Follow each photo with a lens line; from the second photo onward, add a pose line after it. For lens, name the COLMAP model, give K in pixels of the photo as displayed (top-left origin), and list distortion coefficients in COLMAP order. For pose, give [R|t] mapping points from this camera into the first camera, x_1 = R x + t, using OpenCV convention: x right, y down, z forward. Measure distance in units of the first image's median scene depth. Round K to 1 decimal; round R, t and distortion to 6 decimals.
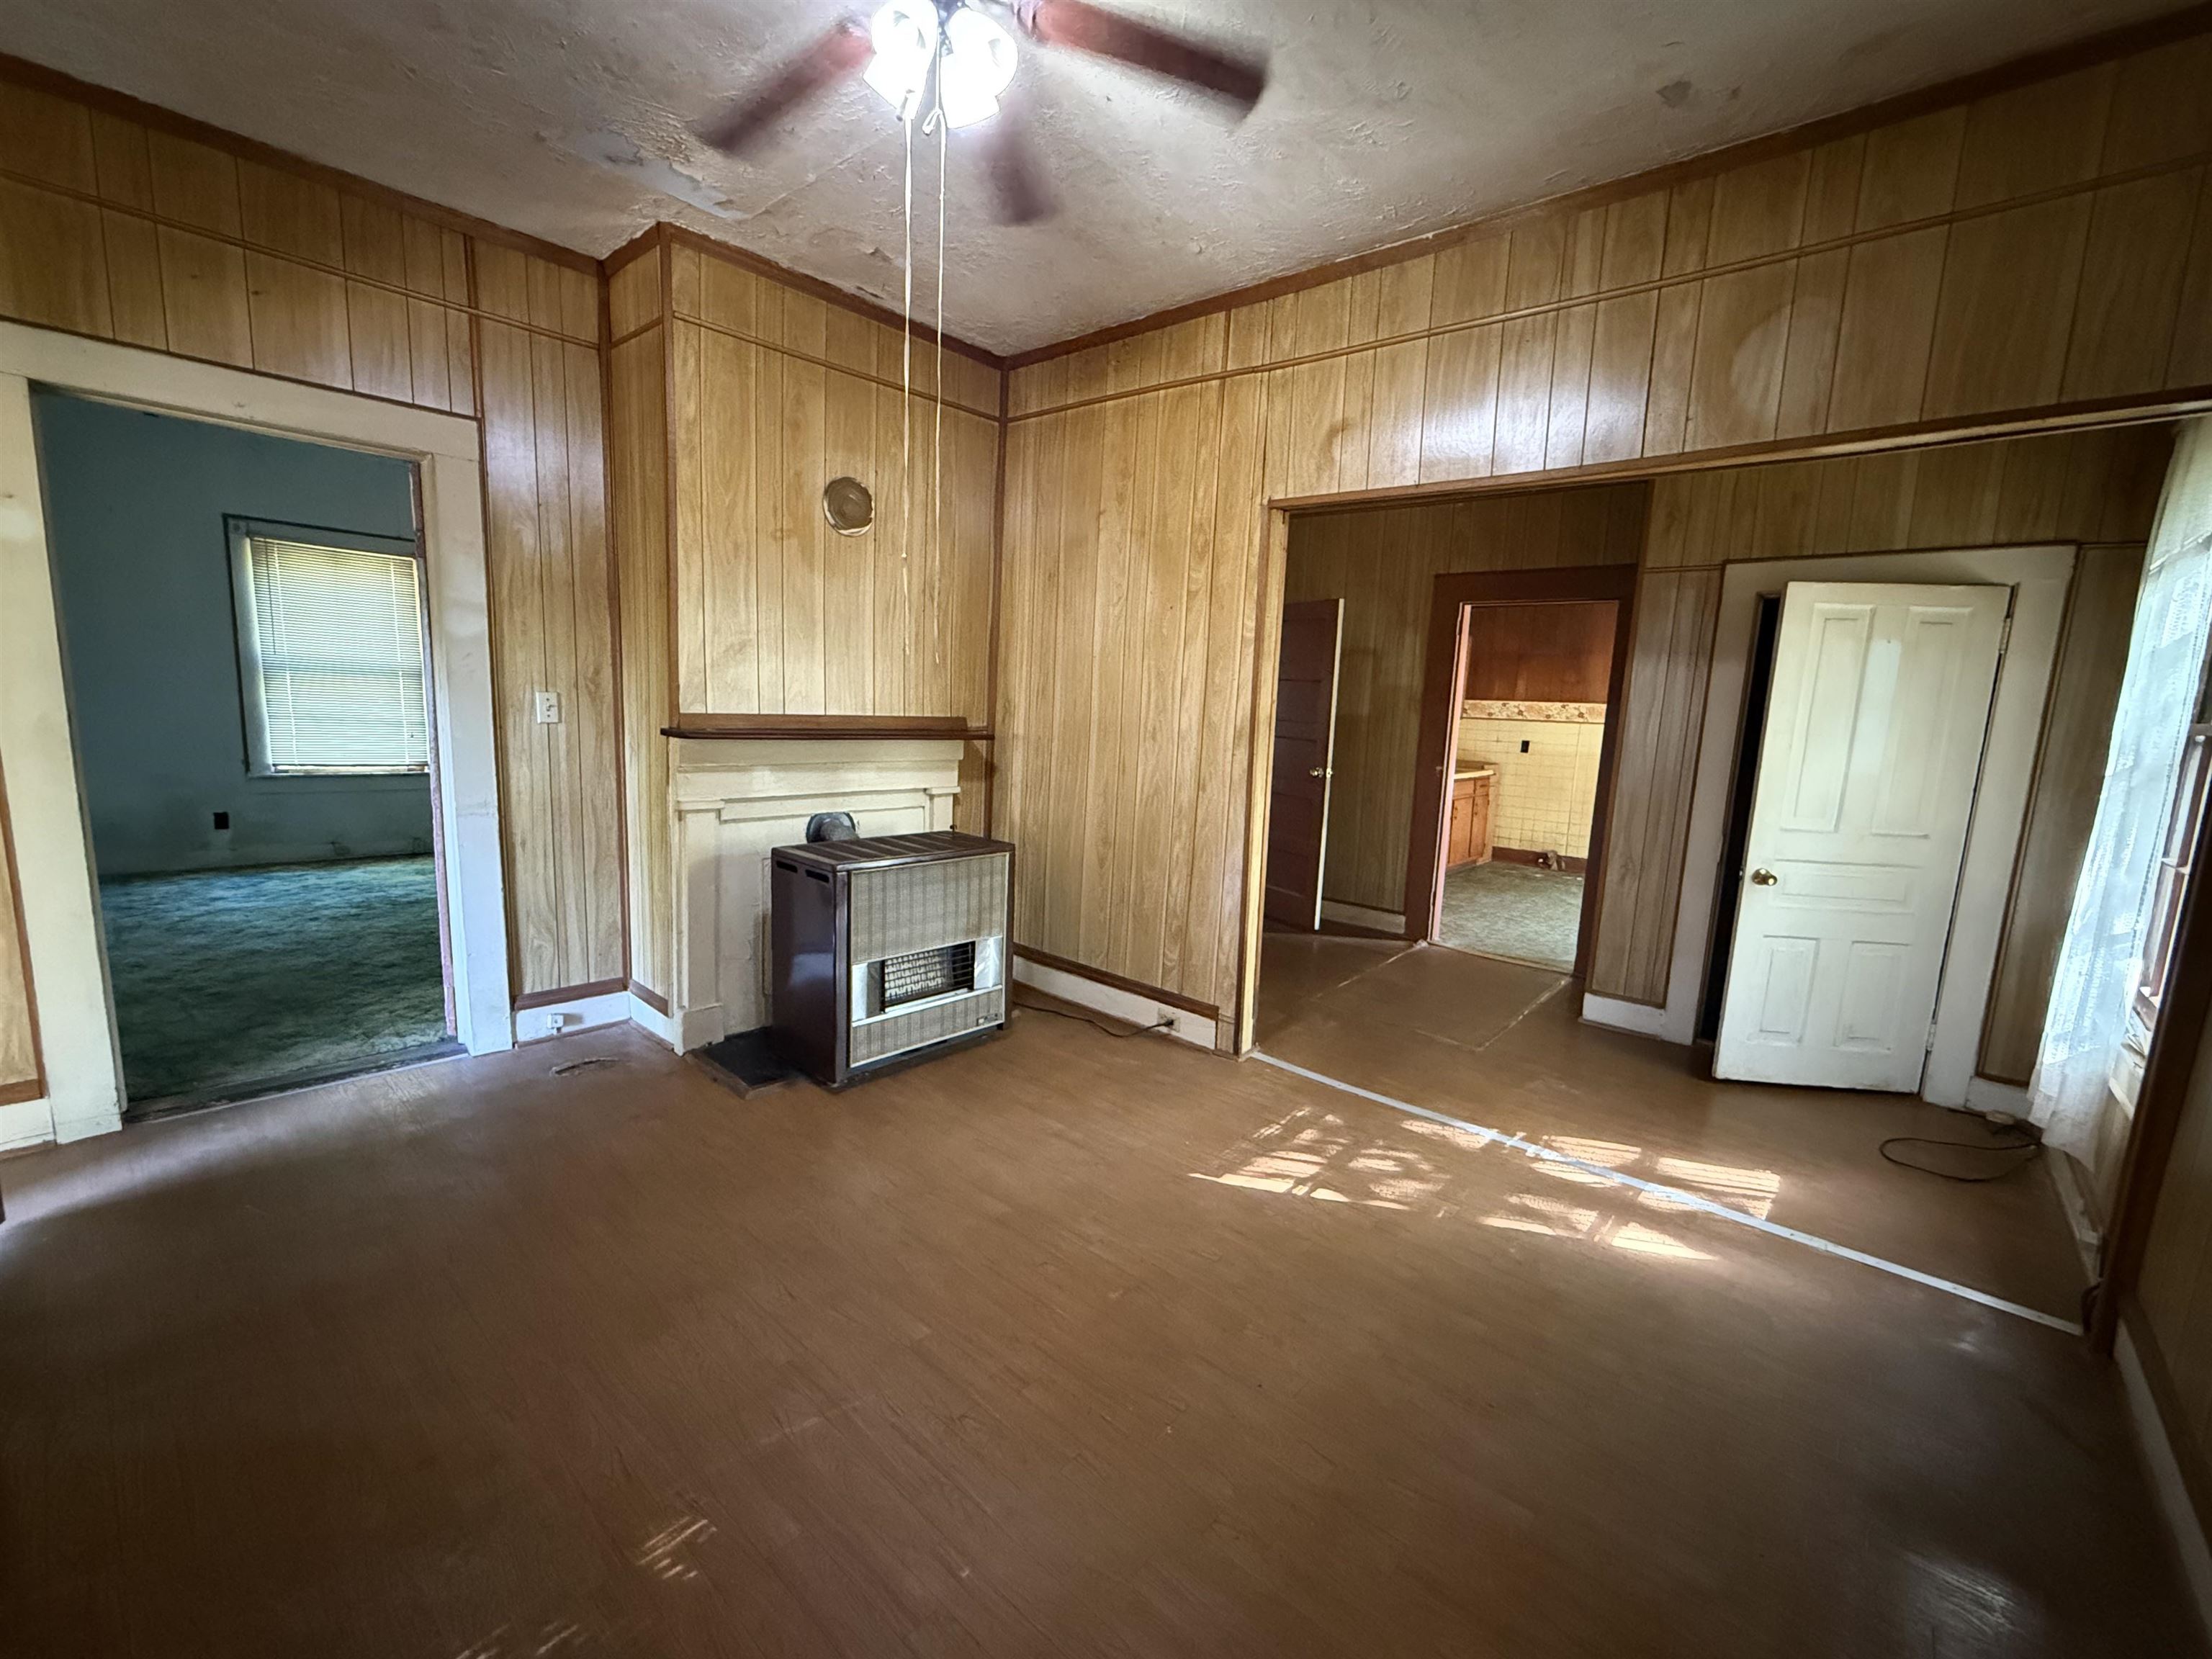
lens RADIAL K [[908.2, 0, 1099.8], [0, 908.2, 830.8], [0, 0, 1]] dist [0.001073, 0.000075]
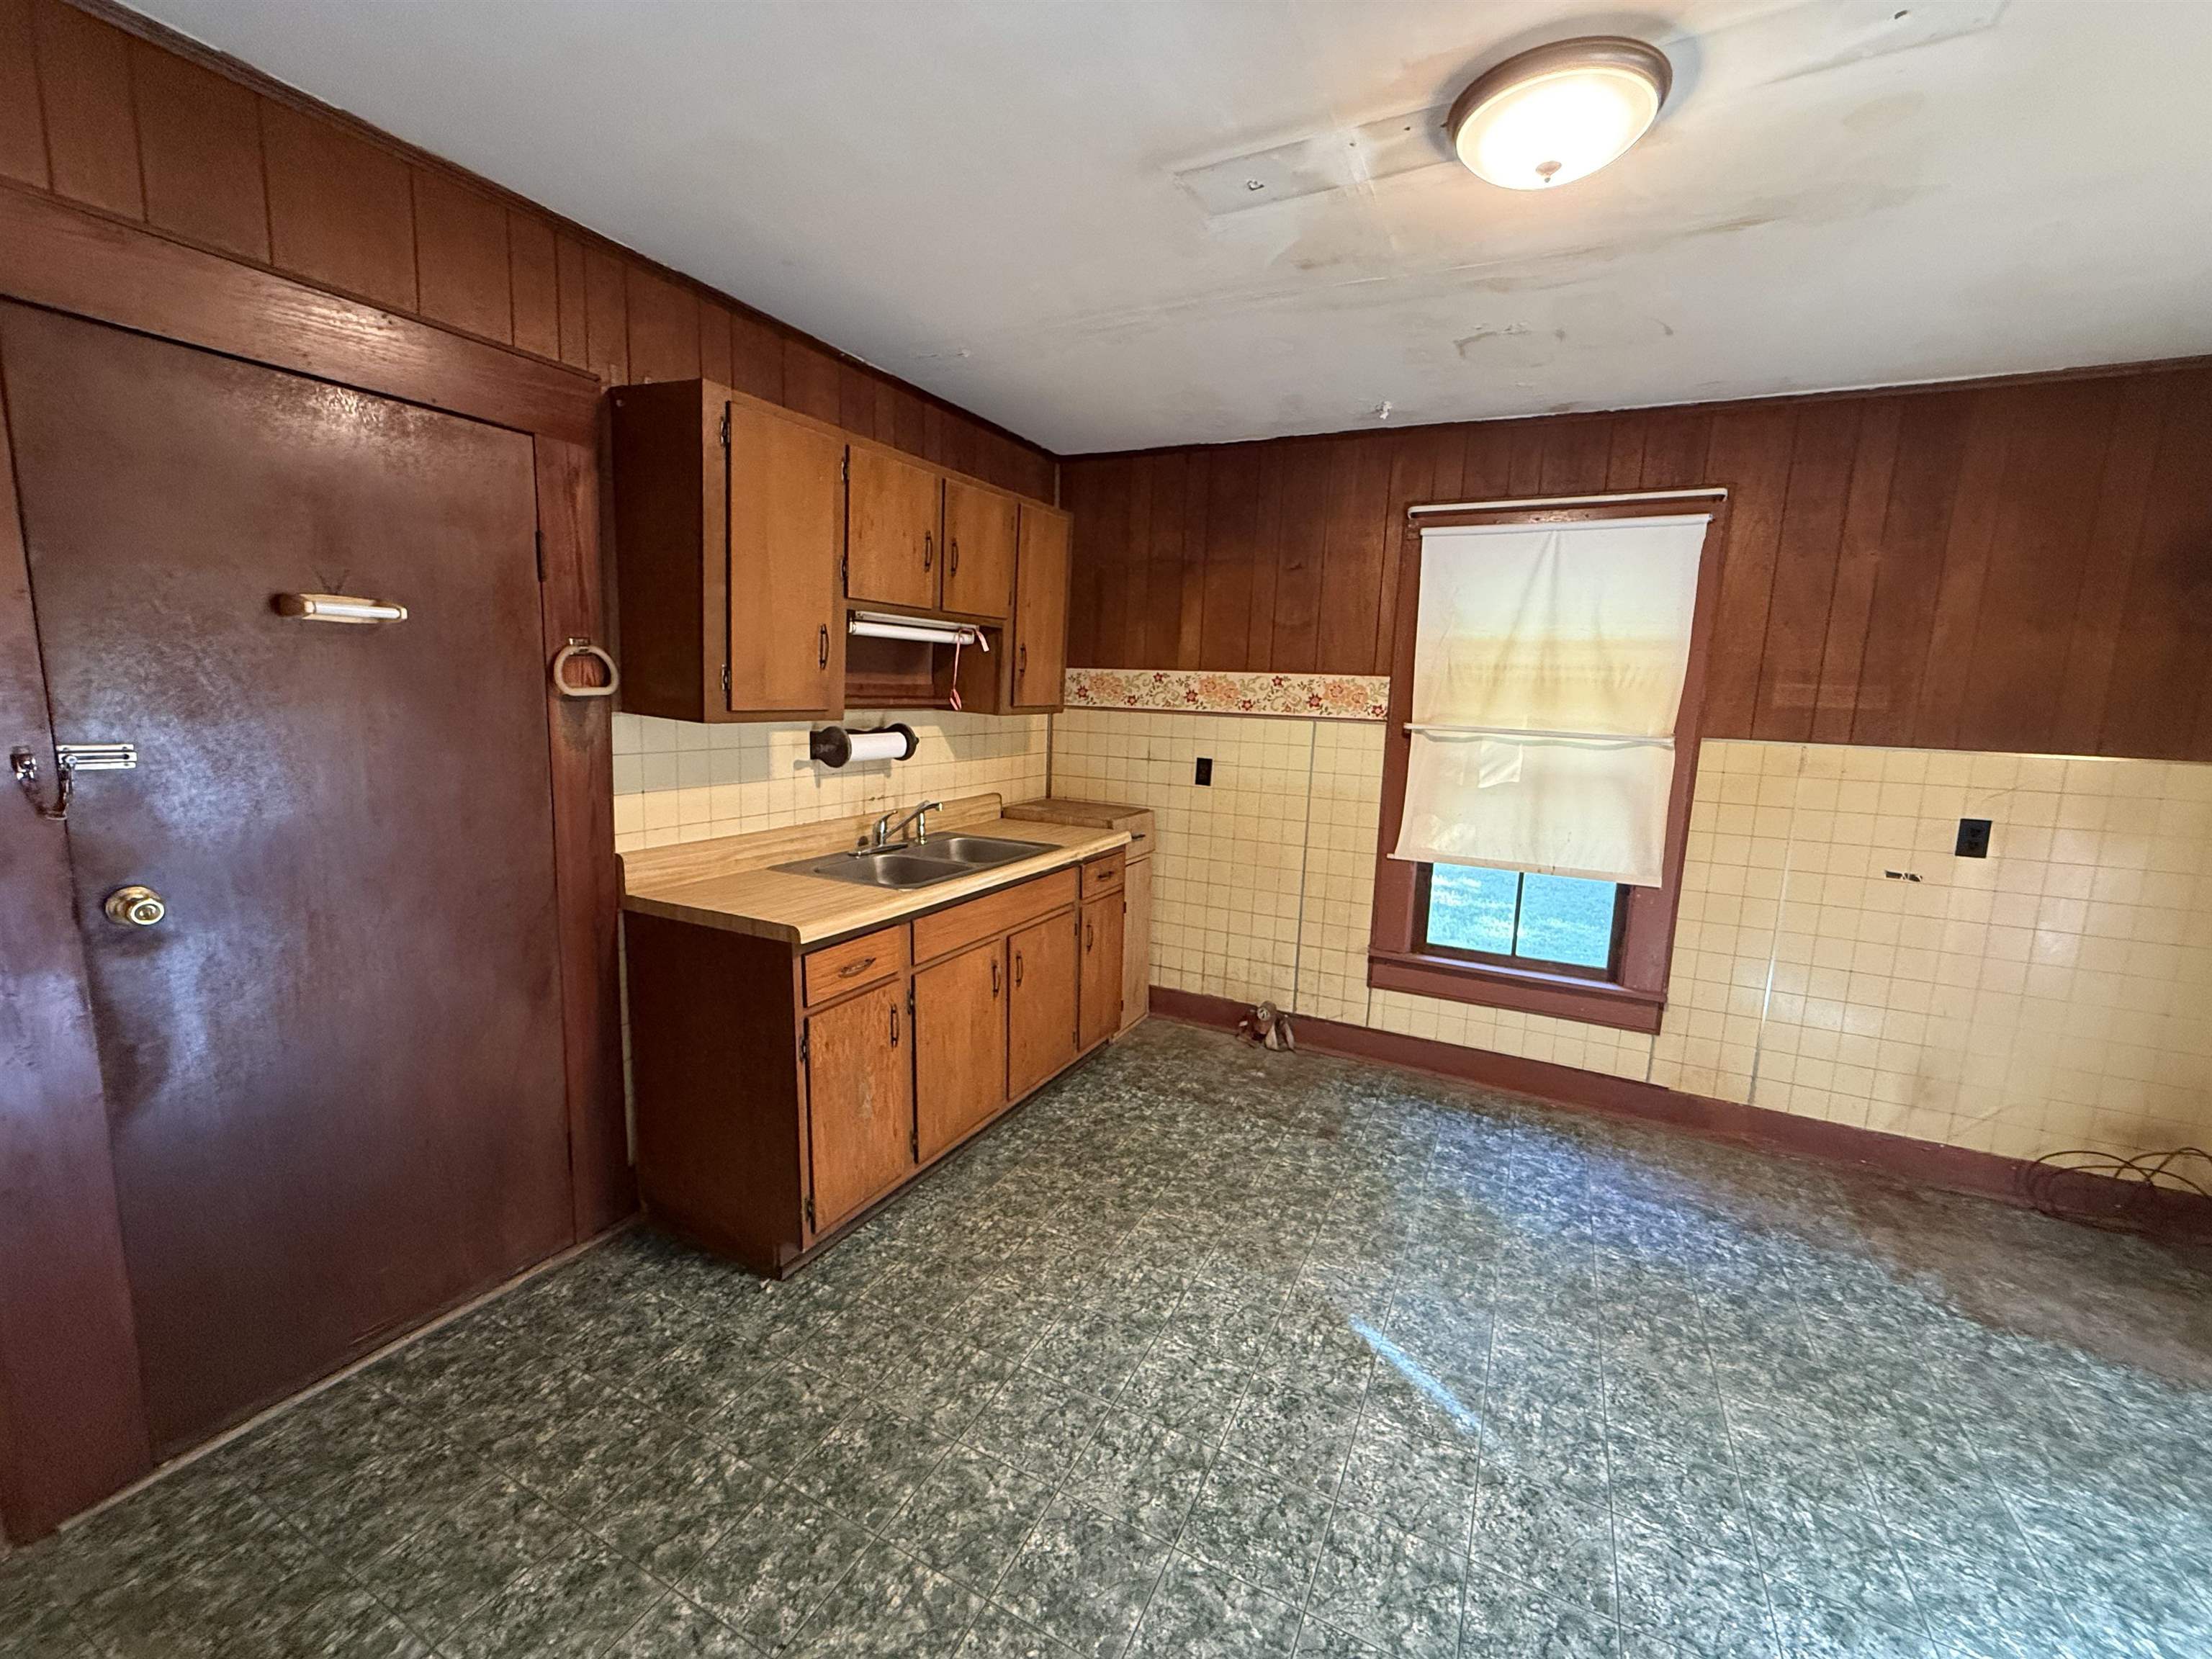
lens RADIAL K [[896.4, 0, 1106.0], [0, 896.4, 829.5], [0, 0, 1]] dist [0.001107, -0.000104]
pose [[0.966367, -0.042858, 0.253570, 0.677482], [0.037188, 0.998940, 0.027114, -0.171457], [-0.254464, -0.016772, 0.966937, 1.282715]]
